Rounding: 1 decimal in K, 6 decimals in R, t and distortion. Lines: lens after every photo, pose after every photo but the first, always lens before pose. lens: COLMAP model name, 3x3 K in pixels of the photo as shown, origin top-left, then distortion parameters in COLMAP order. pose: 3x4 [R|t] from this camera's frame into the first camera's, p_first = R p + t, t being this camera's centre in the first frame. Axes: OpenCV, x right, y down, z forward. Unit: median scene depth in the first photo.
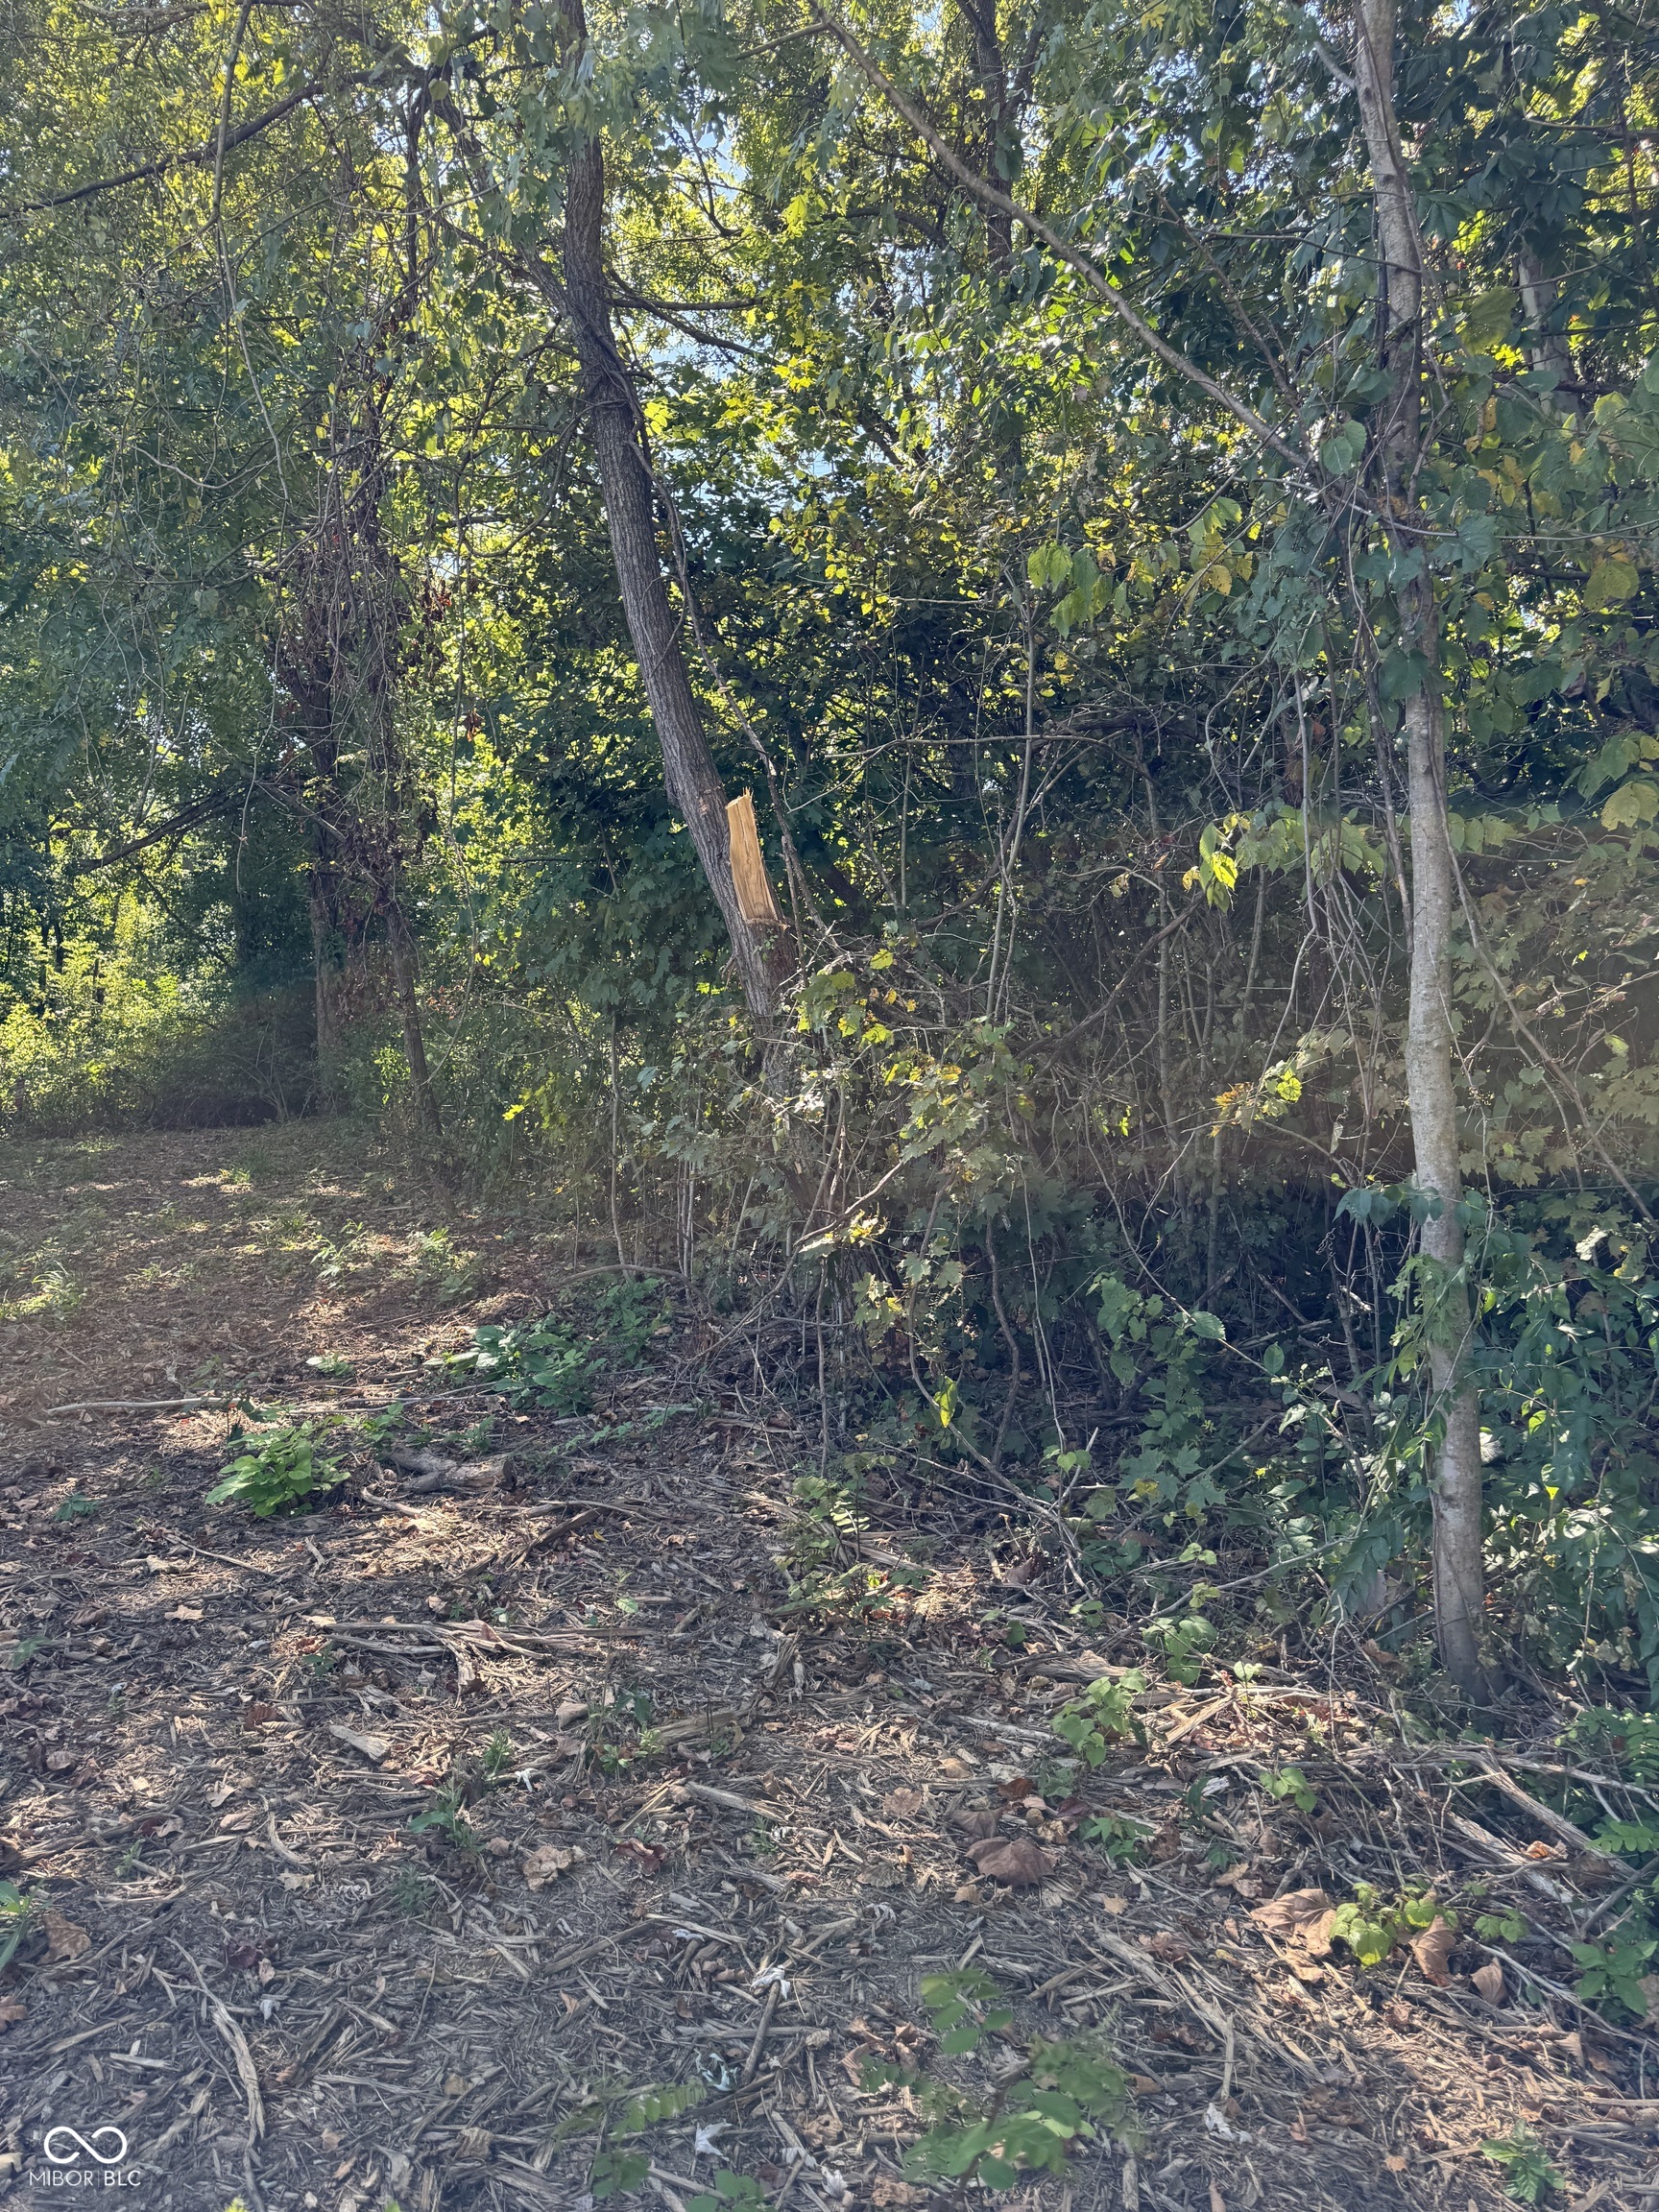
lens RADIAL K [[1548.4, 0, 818.1], [0, 1548.4, 1108.6], [0, 0, 1]] dist [0.022647, -0.034157]
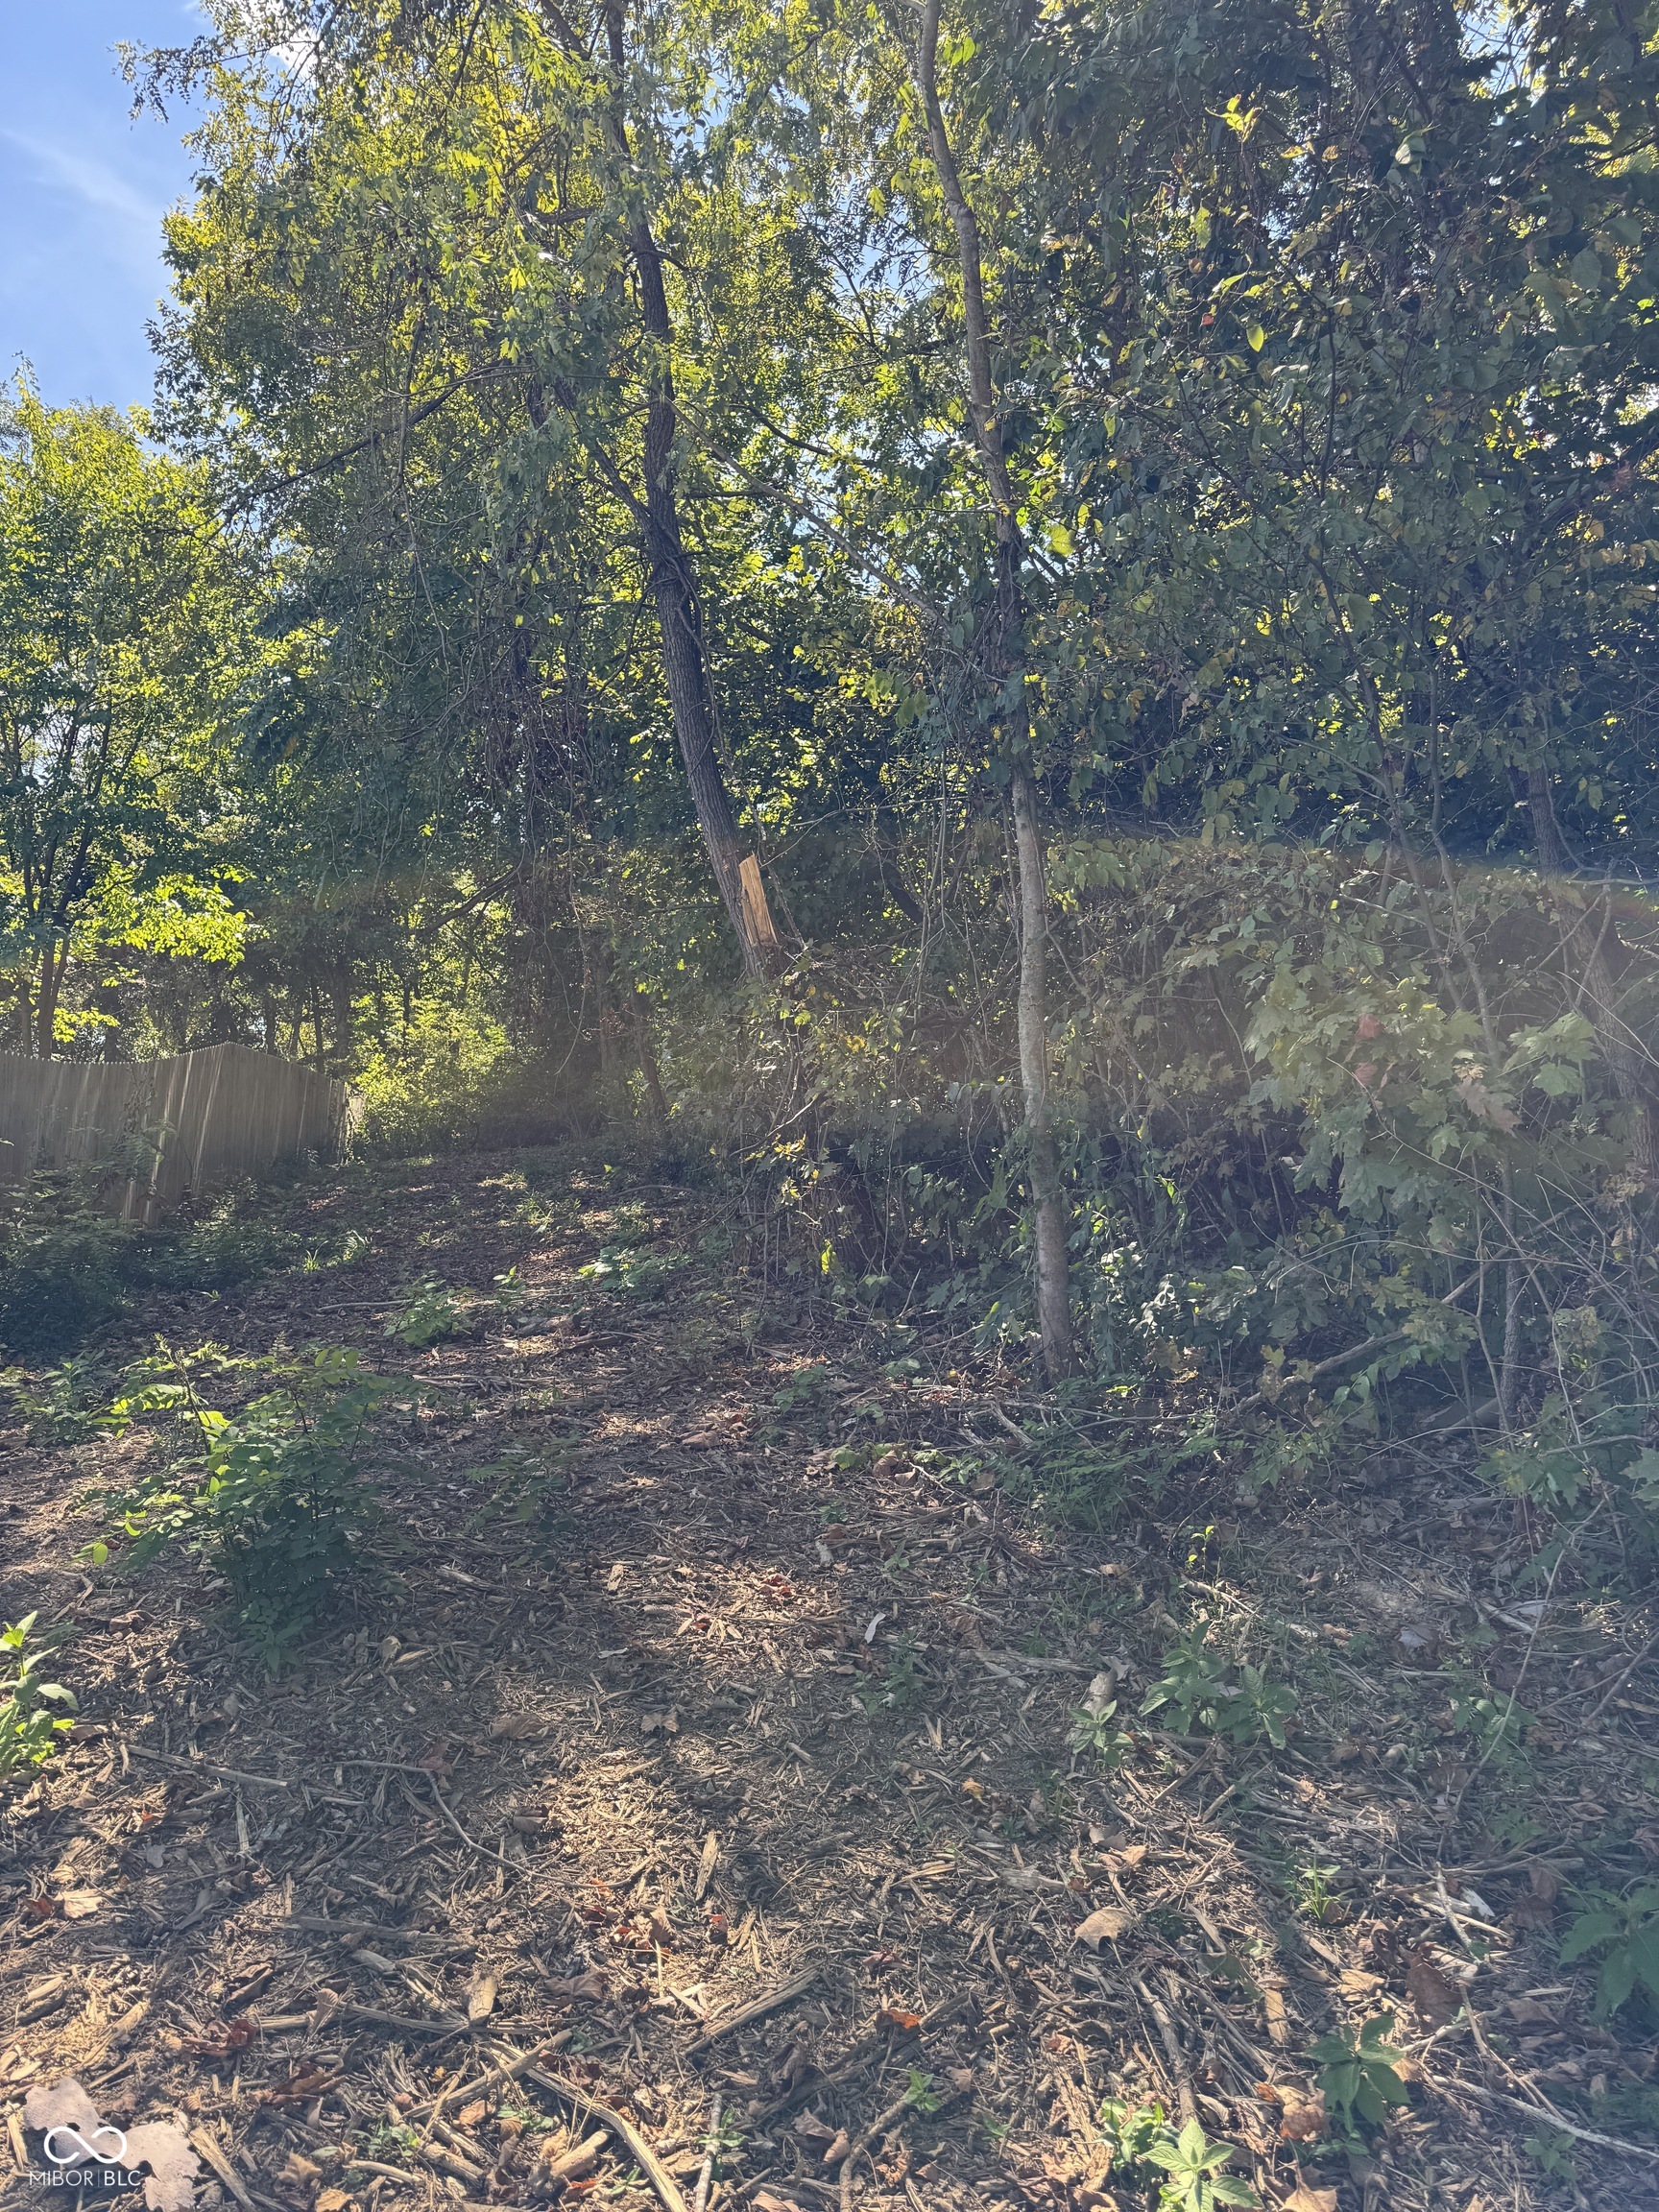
lens RADIAL K [[1548.4, 0, 818.1], [0, 1548.4, 1108.6], [0, 0, 1]] dist [0.022647, -0.034157]
pose [[0.976749, -0.032267, -0.211943, 0.045855], [0.027383, 0.999288, -0.025941, 0.010398], [0.212630, 0.019534, 0.976938, -0.054870]]
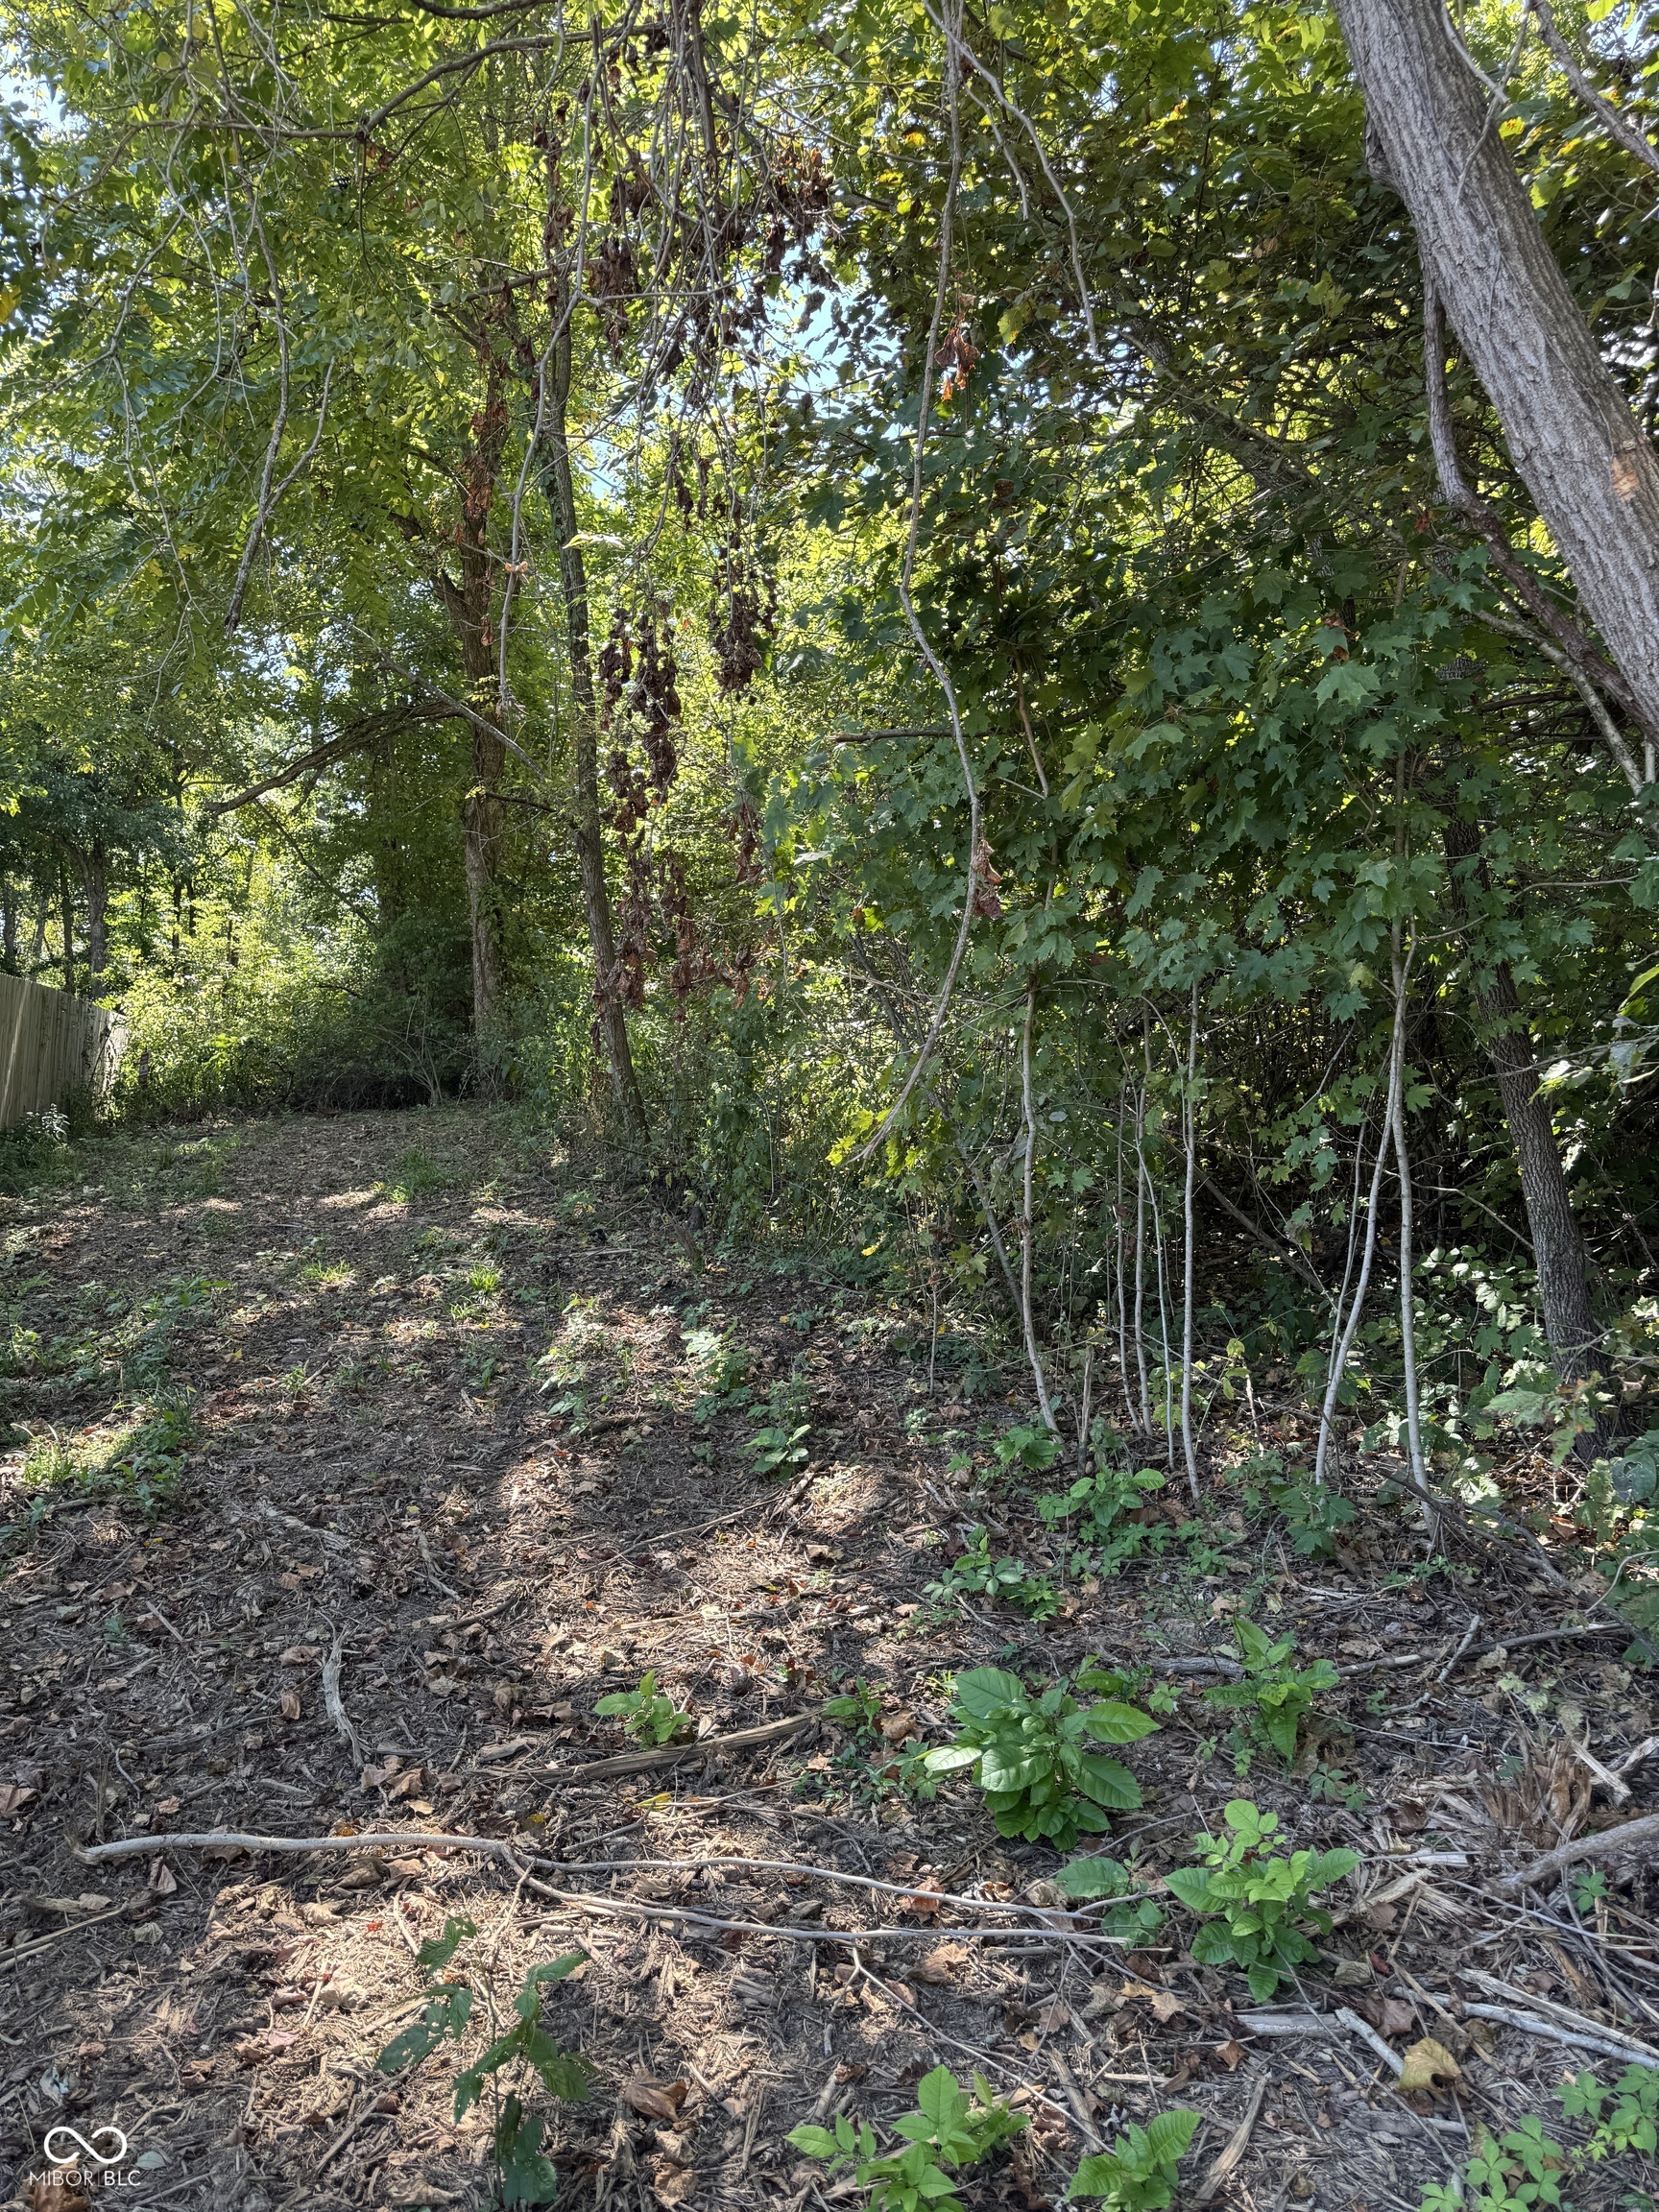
lens RADIAL K [[1548.4, 0, 818.1], [0, 1548.4, 1108.6], [0, 0, 1]] dist [0.022647, -0.034157]
pose [[0.997158, 0.004544, -0.075202, -0.041632], [-0.002592, 0.999658, 0.026040, -0.008100], [0.075294, -0.025771, 0.996828, 0.096716]]
